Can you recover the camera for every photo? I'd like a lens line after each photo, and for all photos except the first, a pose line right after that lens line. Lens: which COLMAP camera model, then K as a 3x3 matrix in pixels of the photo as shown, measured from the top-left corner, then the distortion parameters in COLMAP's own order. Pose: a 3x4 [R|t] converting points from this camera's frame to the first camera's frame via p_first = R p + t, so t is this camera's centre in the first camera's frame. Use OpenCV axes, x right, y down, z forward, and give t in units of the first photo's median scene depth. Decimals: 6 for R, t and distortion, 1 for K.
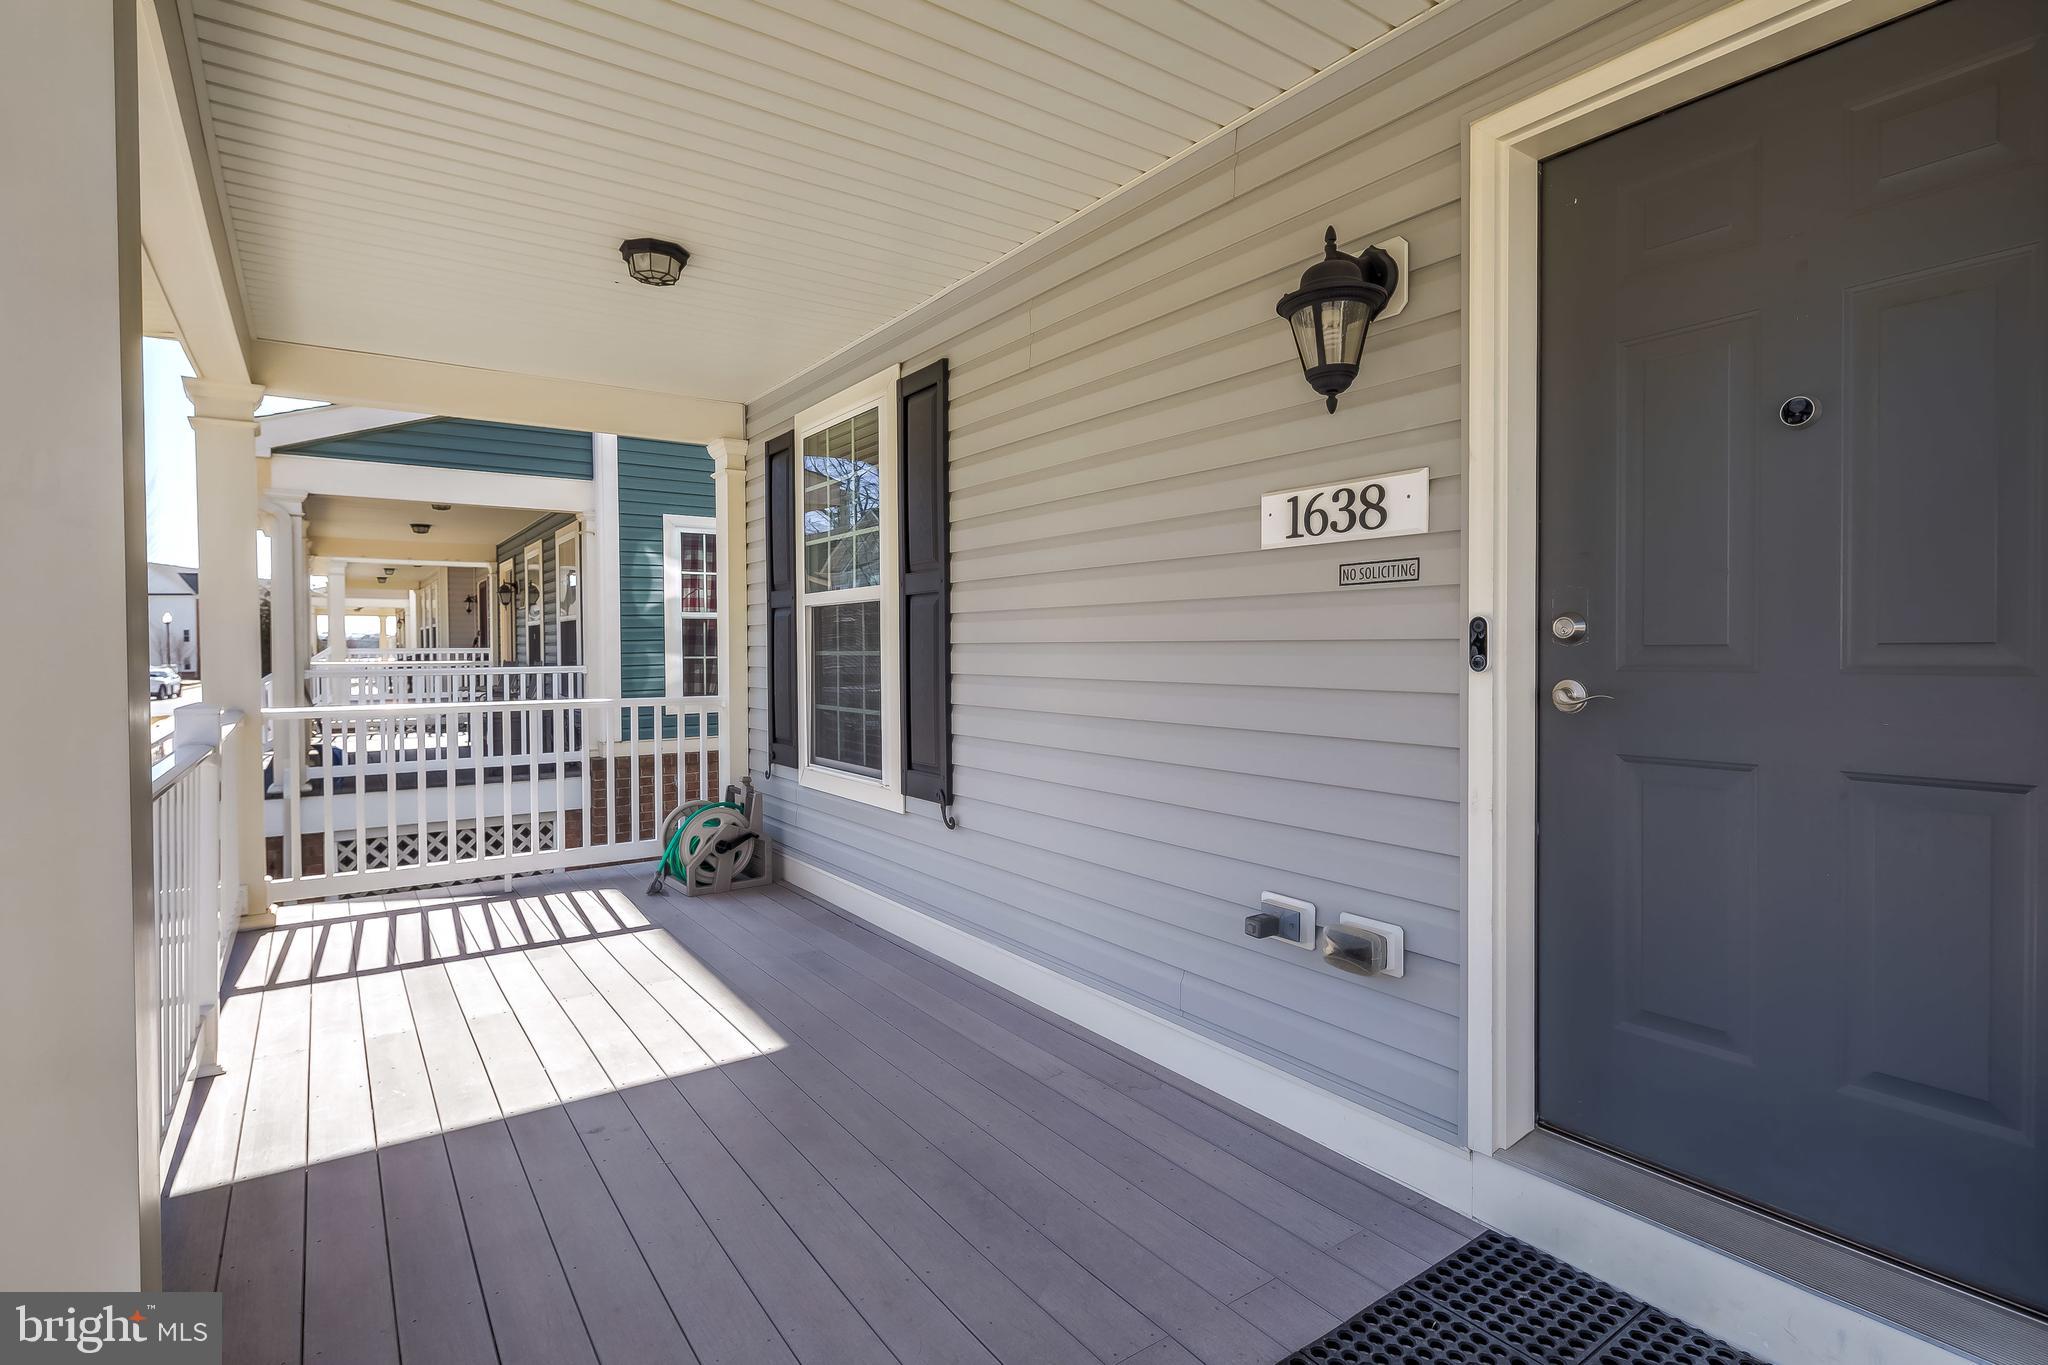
lens RADIAL K [[1005.7, 0, 1030.6], [0, 1005.7, 651.2], [0, 0, 1]] dist [-0.004738, -0.000486]
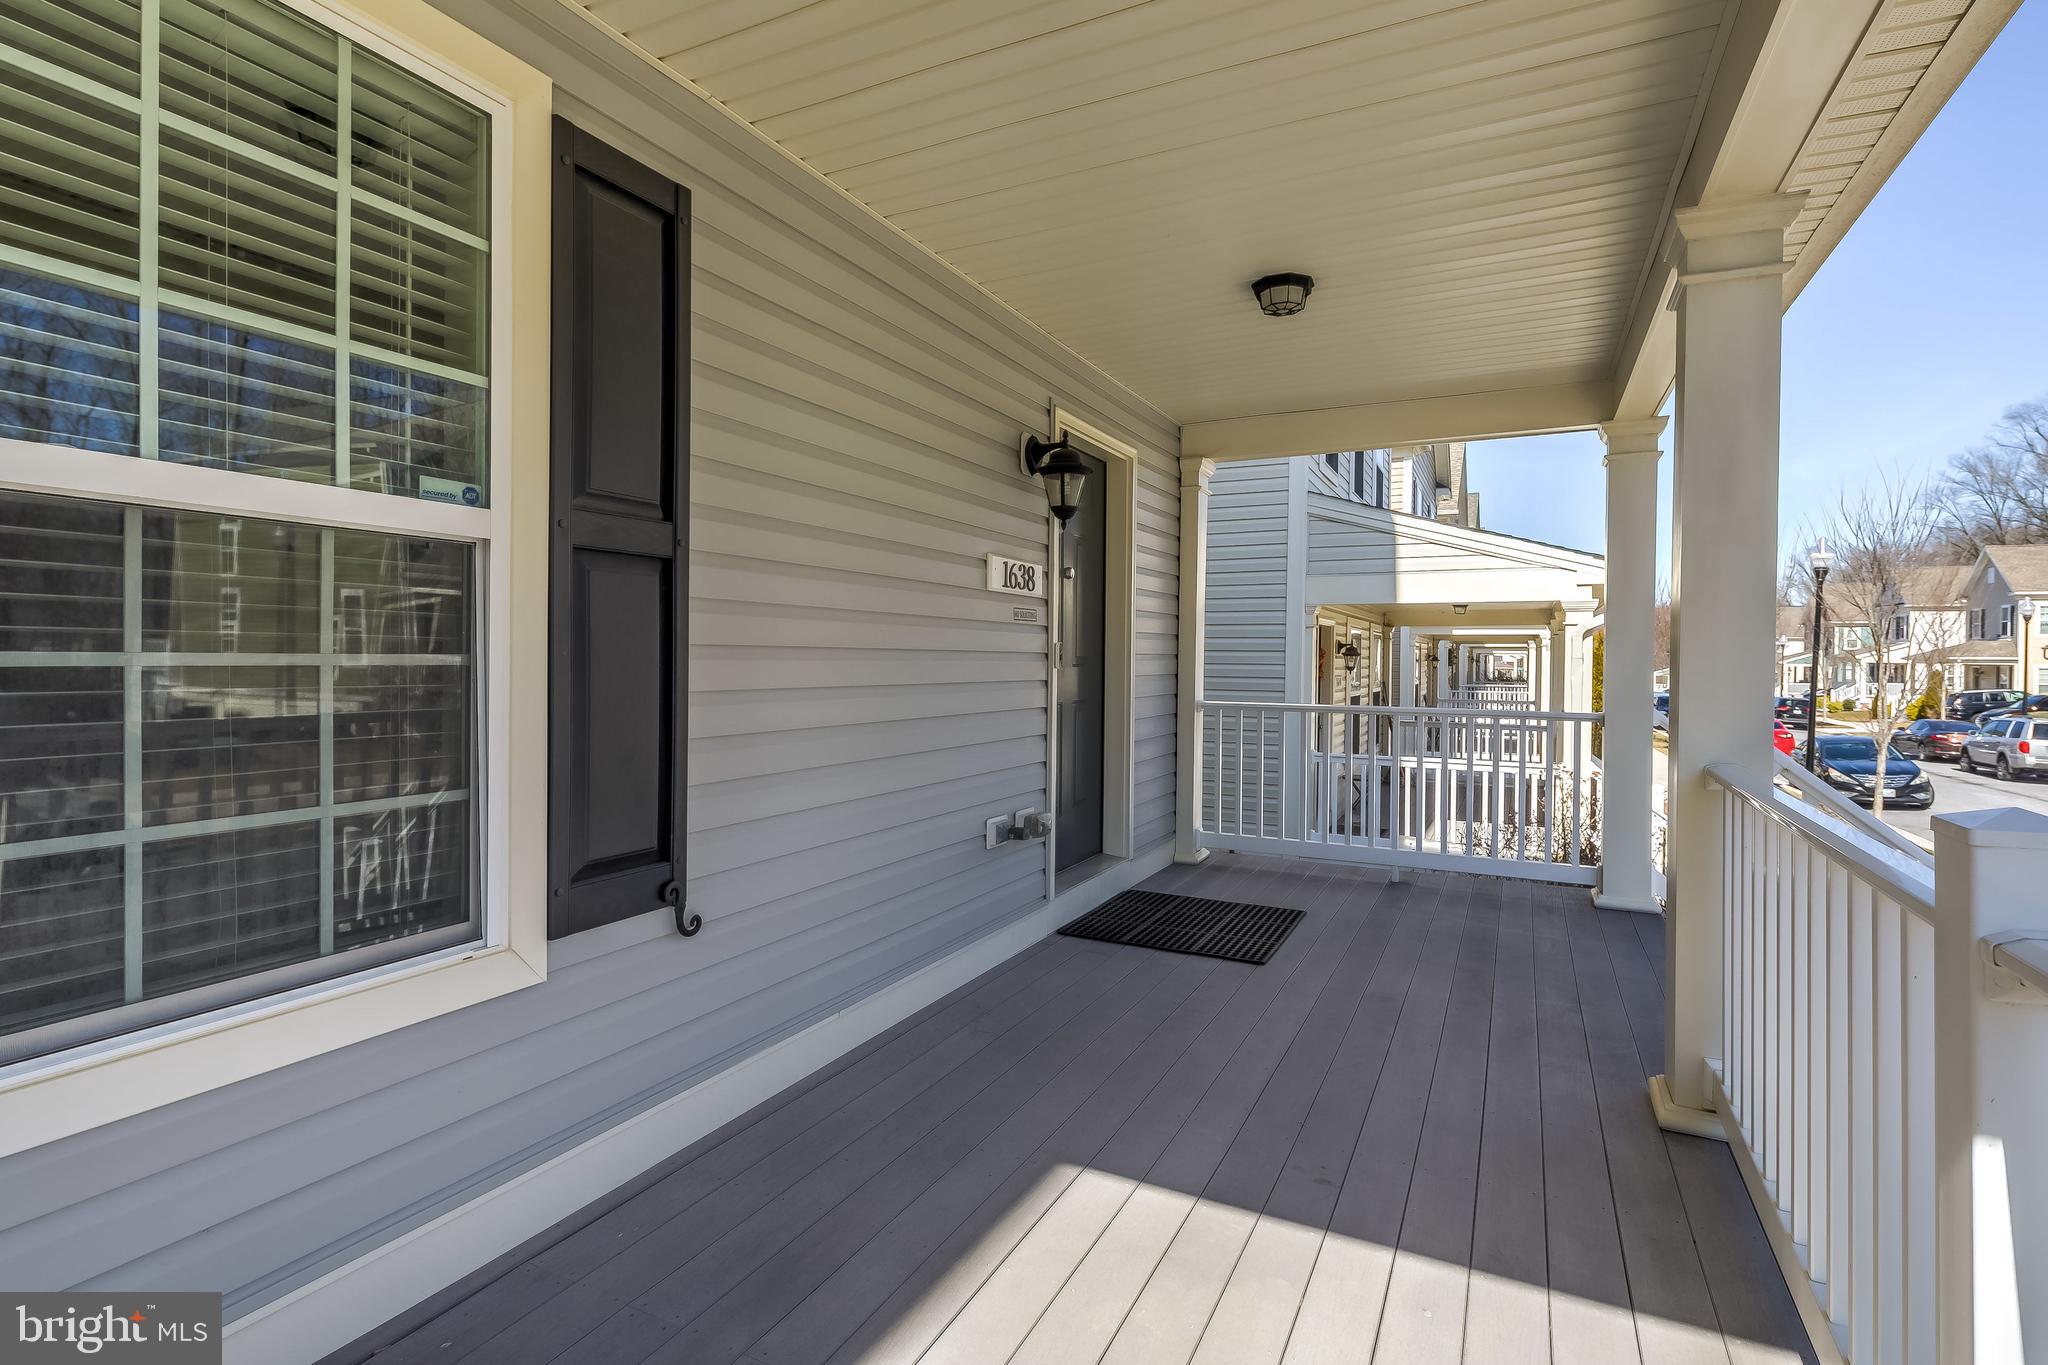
lens RADIAL K [[1005.7, 0, 1030.6], [0, 1005.7, 651.2], [0, 0, 1]] dist [-0.004738, -0.000486]
pose [[-0.482809, 0.003846, 0.875717, -0.966767], [-0.005303, 0.999959, -0.007316, -0.000593], [-0.875710, -0.008177, -0.482769, 1.460888]]
